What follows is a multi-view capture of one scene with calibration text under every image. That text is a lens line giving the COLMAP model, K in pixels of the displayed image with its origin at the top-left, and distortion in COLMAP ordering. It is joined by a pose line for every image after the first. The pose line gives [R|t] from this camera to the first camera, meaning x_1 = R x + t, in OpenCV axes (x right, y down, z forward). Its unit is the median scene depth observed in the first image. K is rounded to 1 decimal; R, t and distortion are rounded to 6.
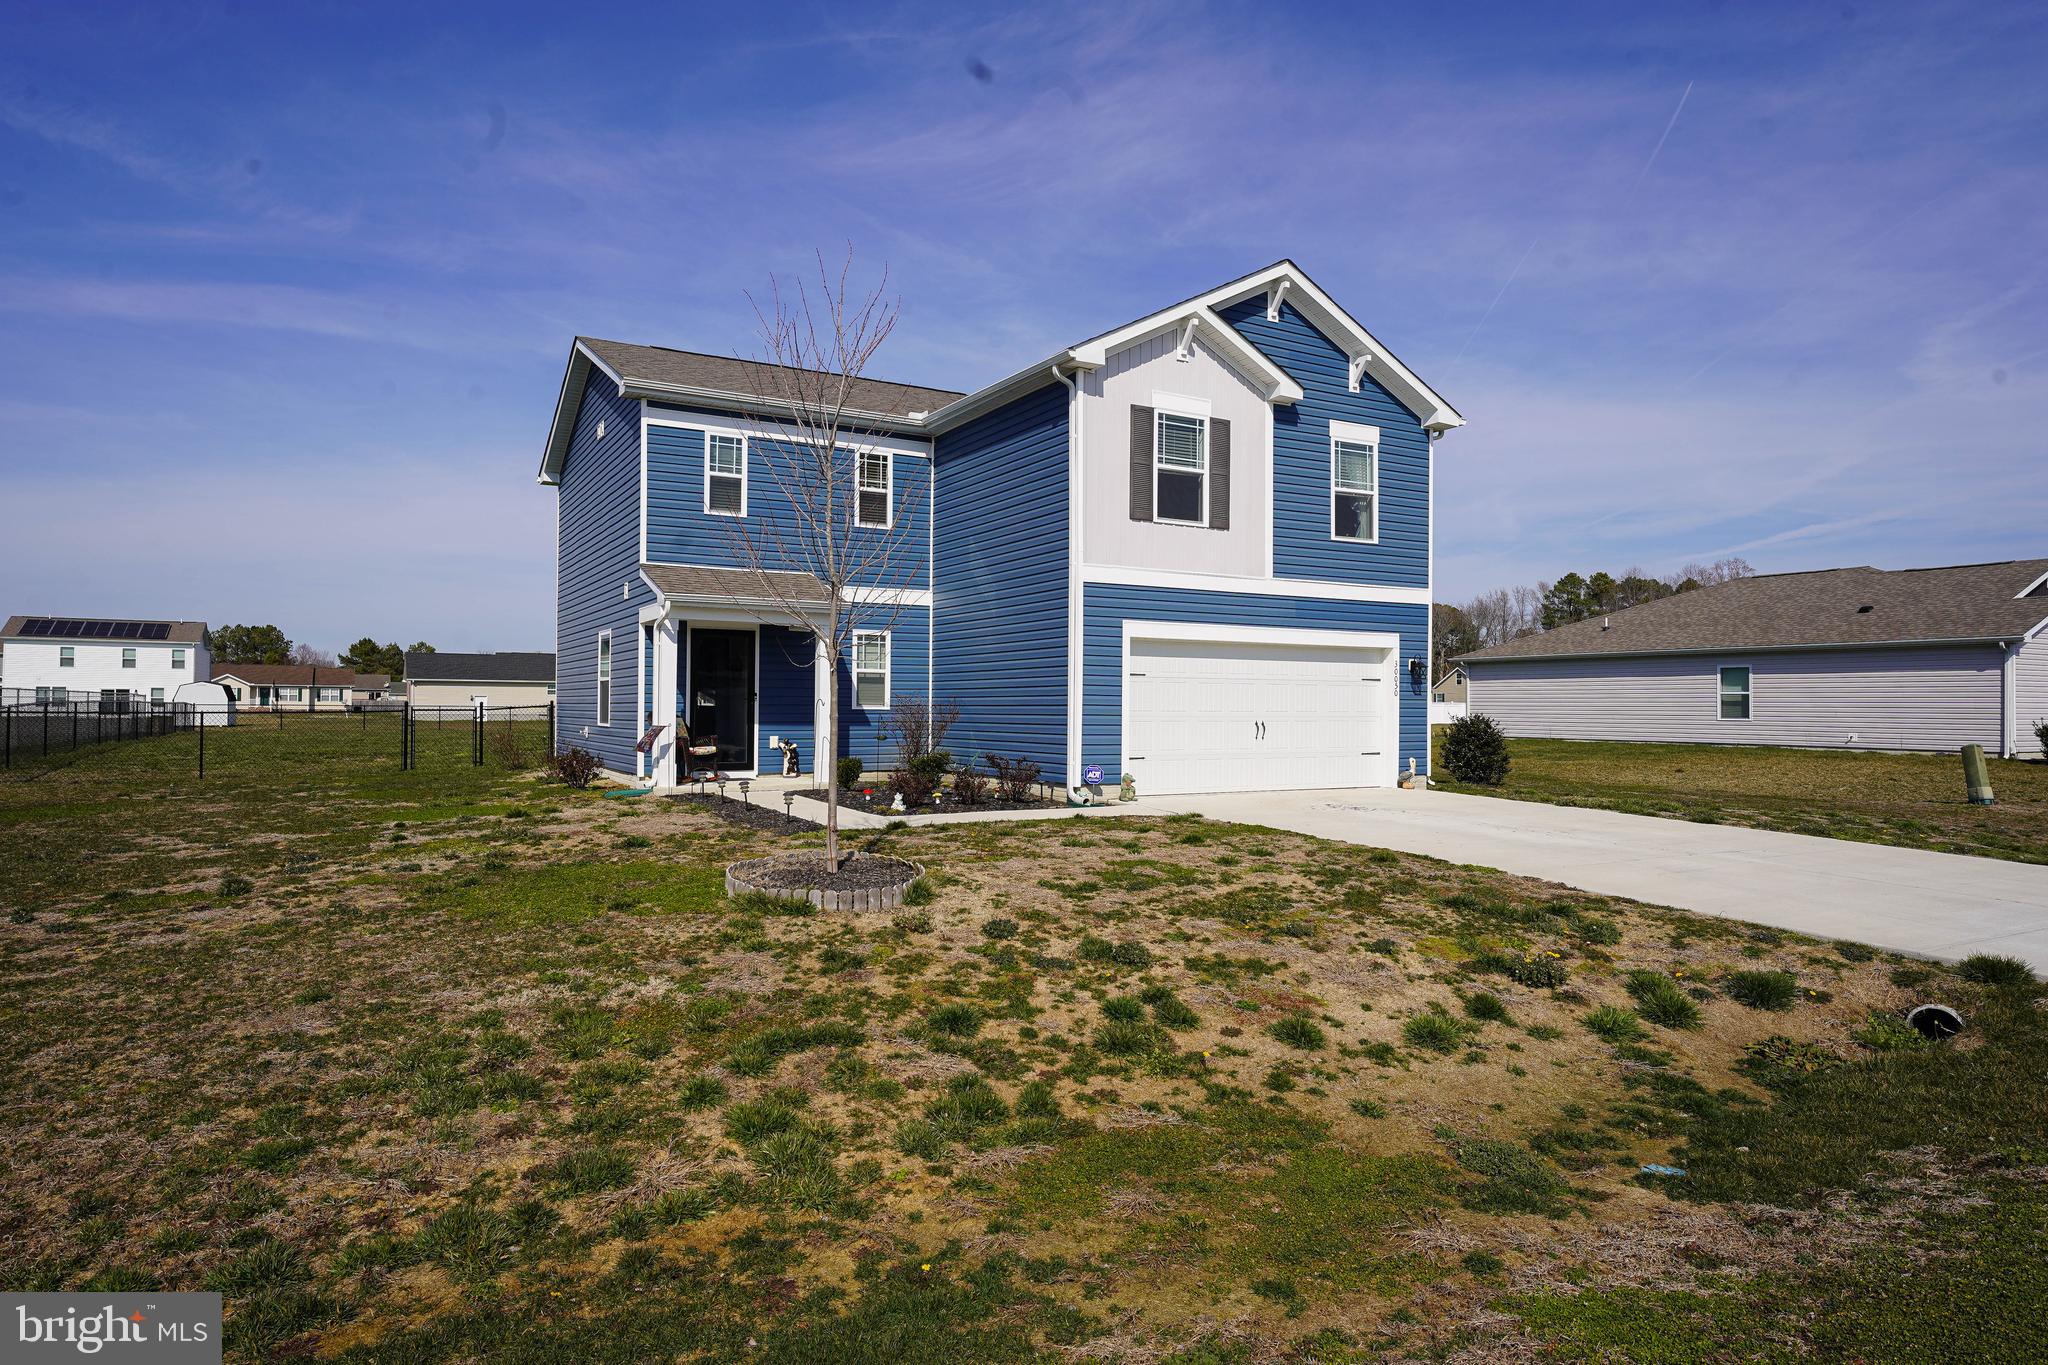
lens RADIAL K [[1214.6, 0, 1016.9], [0, 1214.6, 684.4], [0, 0, 1]] dist [-0.009305, 0.000503]
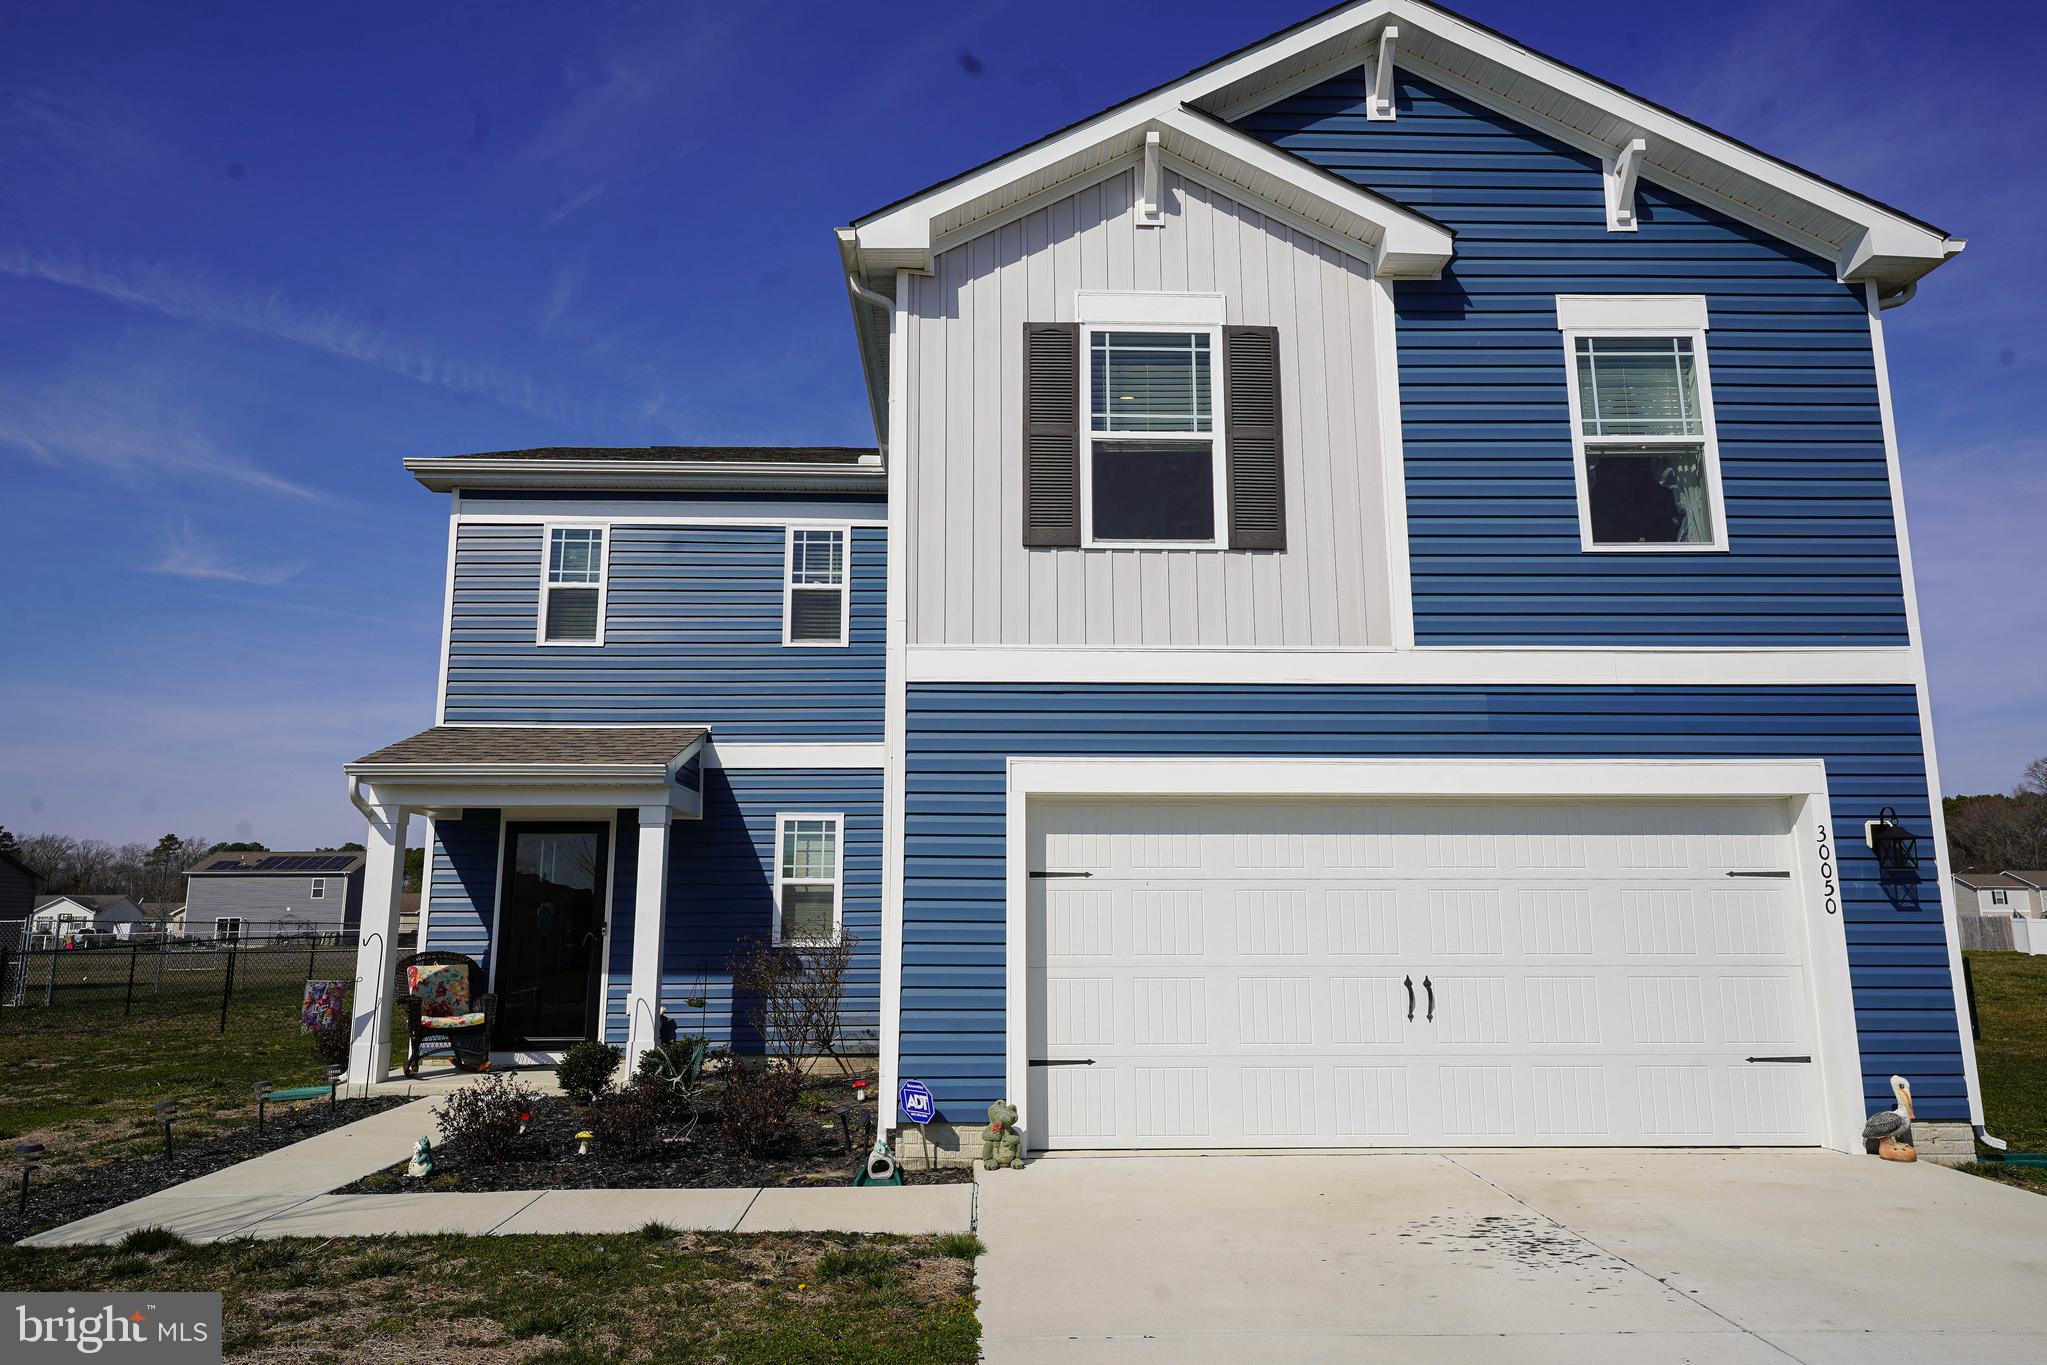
lens RADIAL K [[1303.0, 0, 1007.2], [0, 1303.0, 678.2], [0, 0, 1]] dist [0.021943, -0.008276]
pose [[0.885077, -0.095841, -0.455470, 0.283286], [0.017544, 0.984744, -0.173120, 0.003517], [0.465114, 0.145234, 0.873256, 0.494269]]
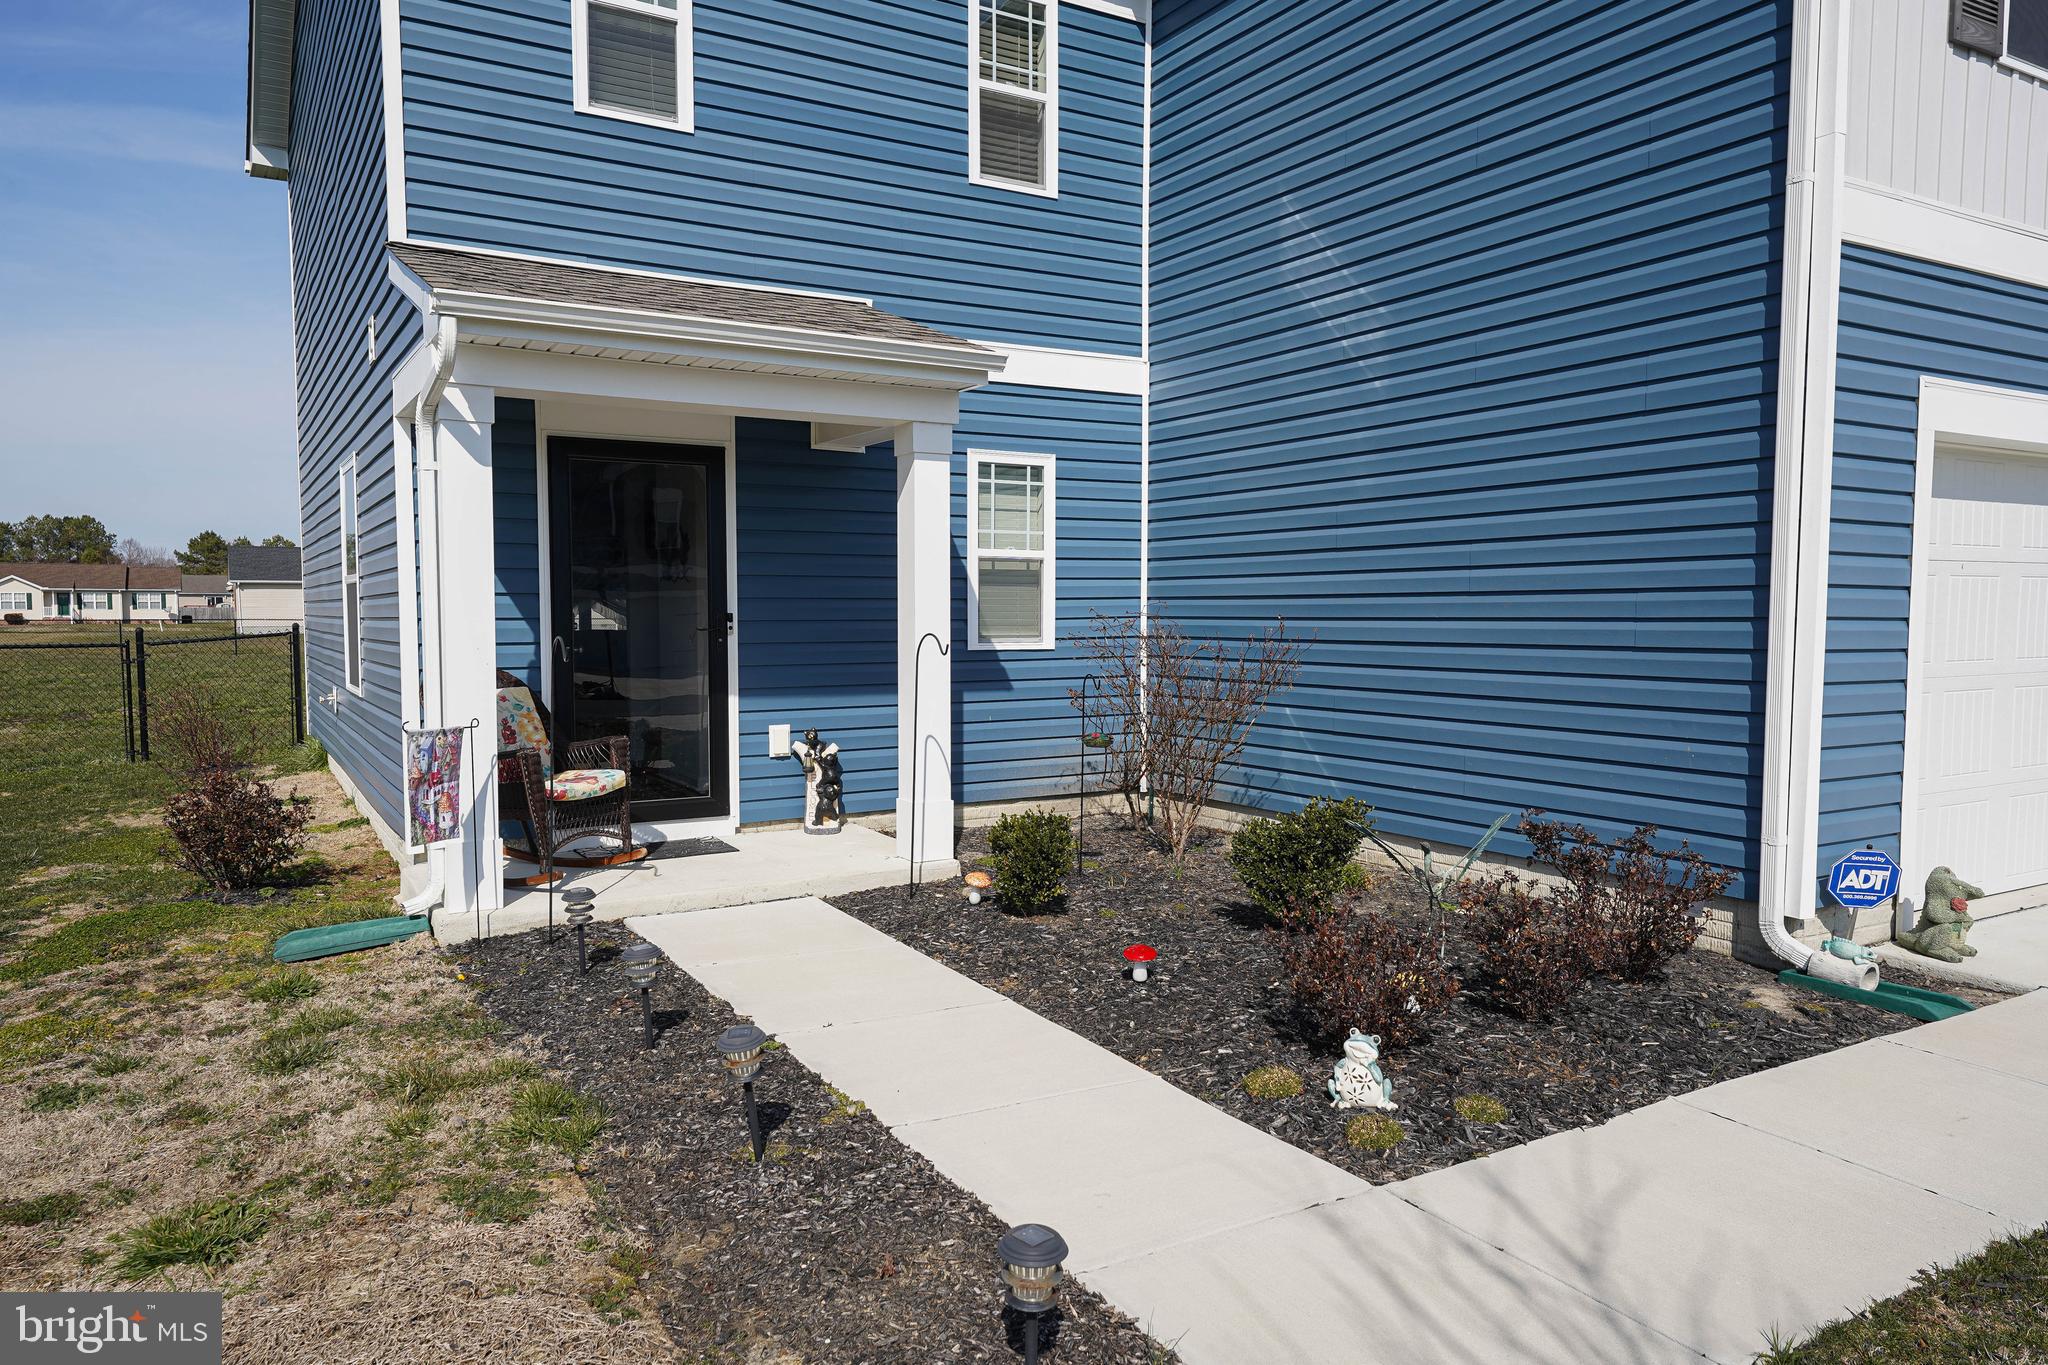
lens RADIAL K [[1366.2, 0, 1005.0], [0, 1366.2, 688.3], [0, 0, 1]] dist [0.013206, 0.005827]
pose [[0.999812, -0.008652, 0.017358, -0.137256], [0.007280, 0.996957, 0.077614, -0.002083], [-0.017977, -0.077473, 0.996832, 0.572894]]
